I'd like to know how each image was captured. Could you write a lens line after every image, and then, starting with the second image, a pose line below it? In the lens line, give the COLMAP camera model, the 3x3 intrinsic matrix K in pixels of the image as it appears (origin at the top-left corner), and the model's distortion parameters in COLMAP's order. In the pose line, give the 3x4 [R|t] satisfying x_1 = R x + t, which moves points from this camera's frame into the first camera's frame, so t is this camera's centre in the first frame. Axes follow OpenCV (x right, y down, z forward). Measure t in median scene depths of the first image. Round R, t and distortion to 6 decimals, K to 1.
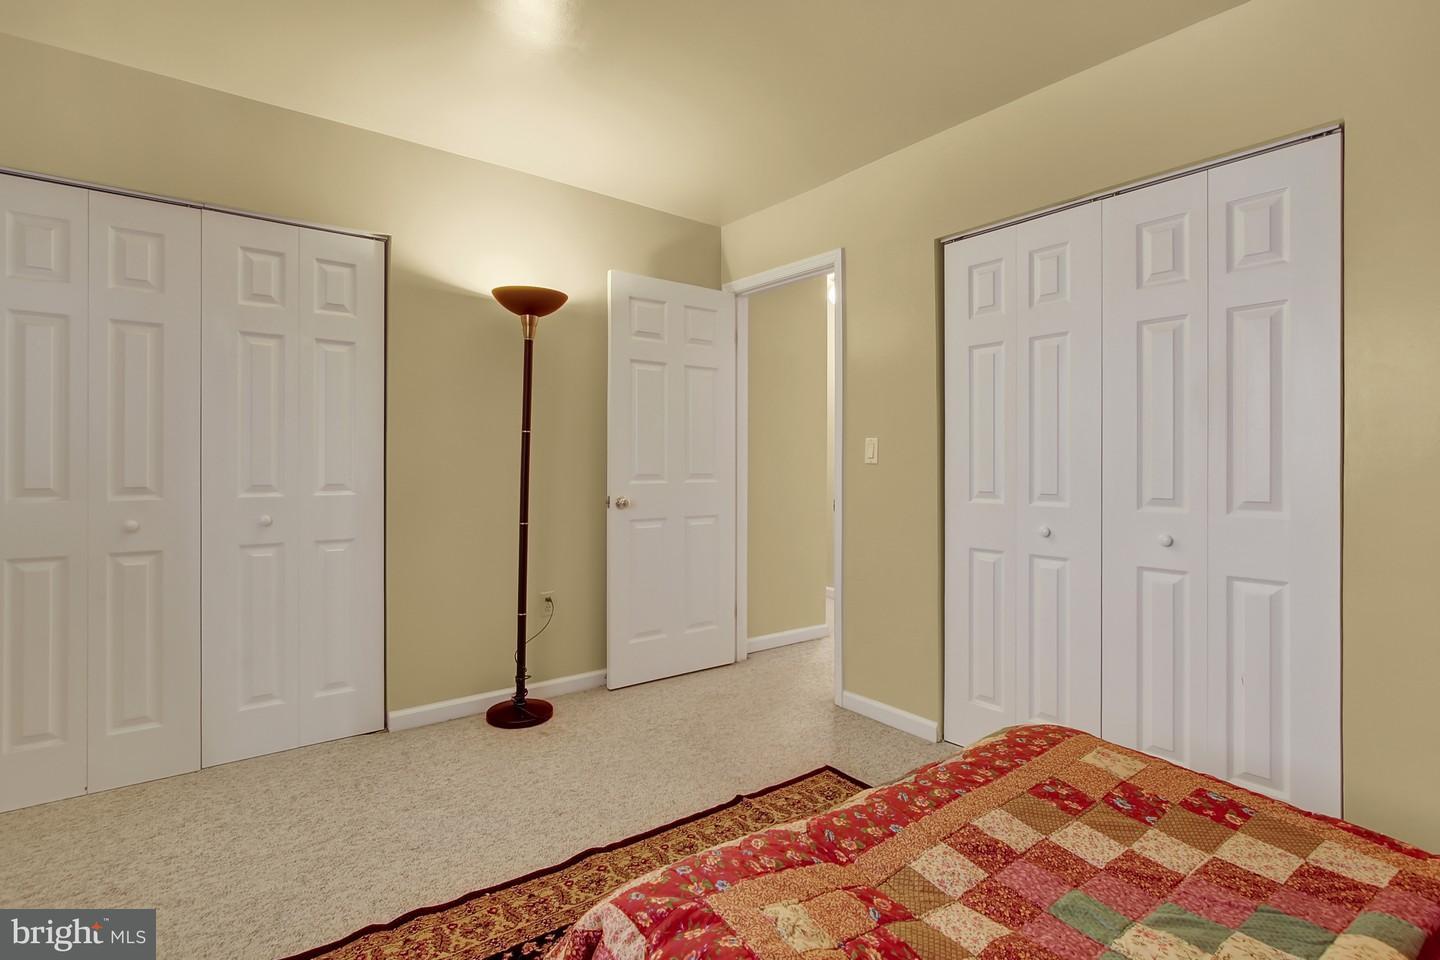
lens RADIAL K [[682.1, 0, 709.8], [0, 682.1, 471.7], [0, 0, 1]] dist [-0.011232, 0.003086]
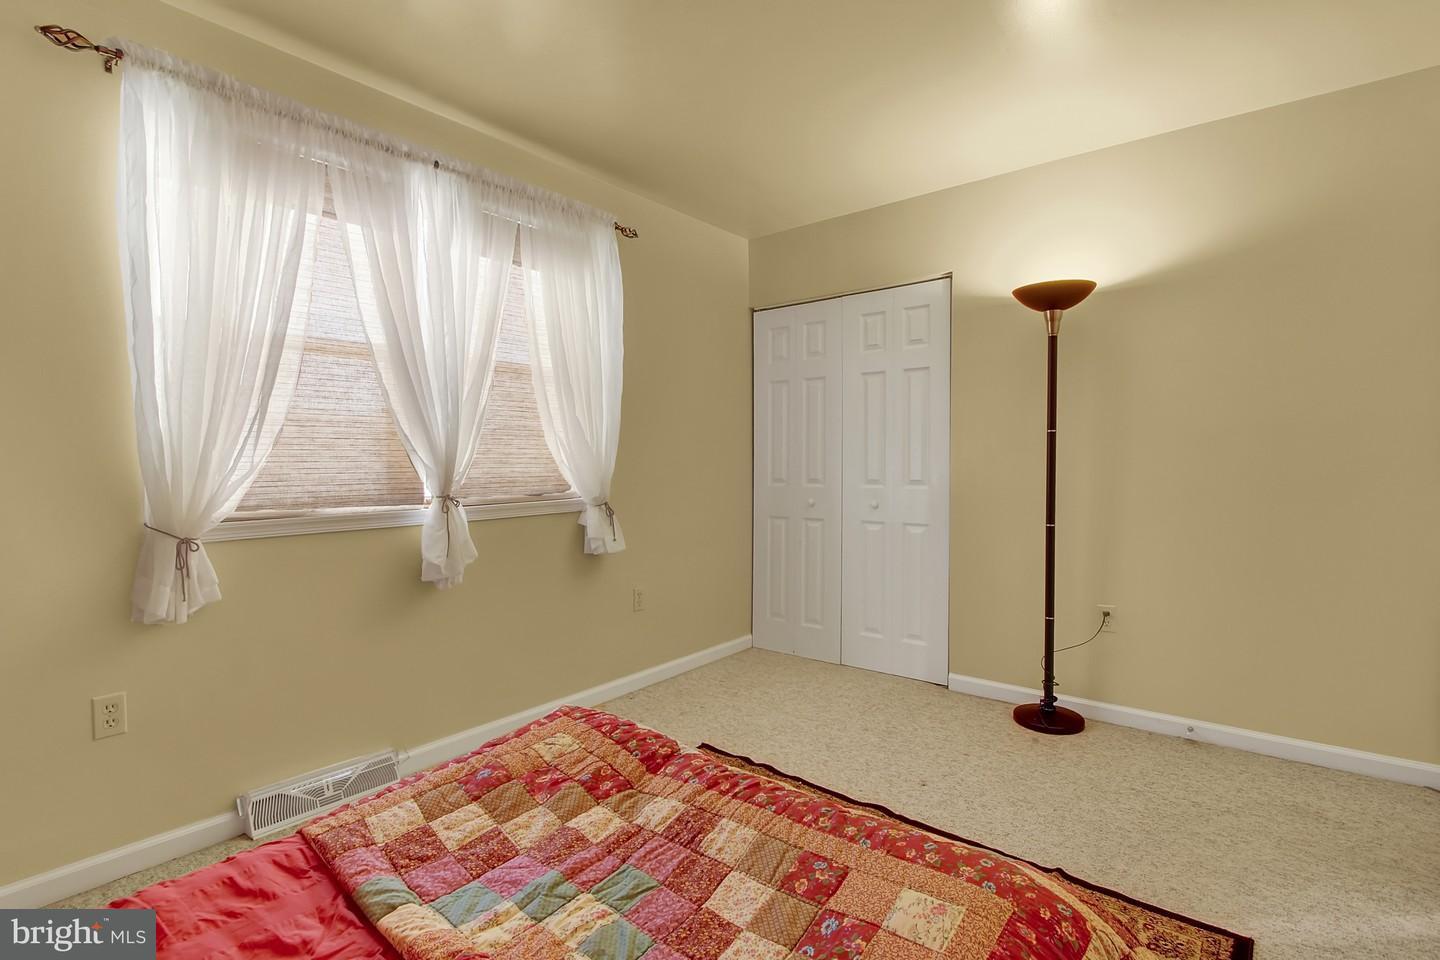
lens RADIAL K [[682.1, 0, 707.3], [0, 682.1, 475.3], [0, 0, 1]] dist [-0.011232, 0.003086]
pose [[0.222356, 0.015945, -0.974835, 0.614346], [-0.006586, 0.999868, 0.014852, -0.007432], [0.974943, 0.003118, 0.222432, 0.332622]]
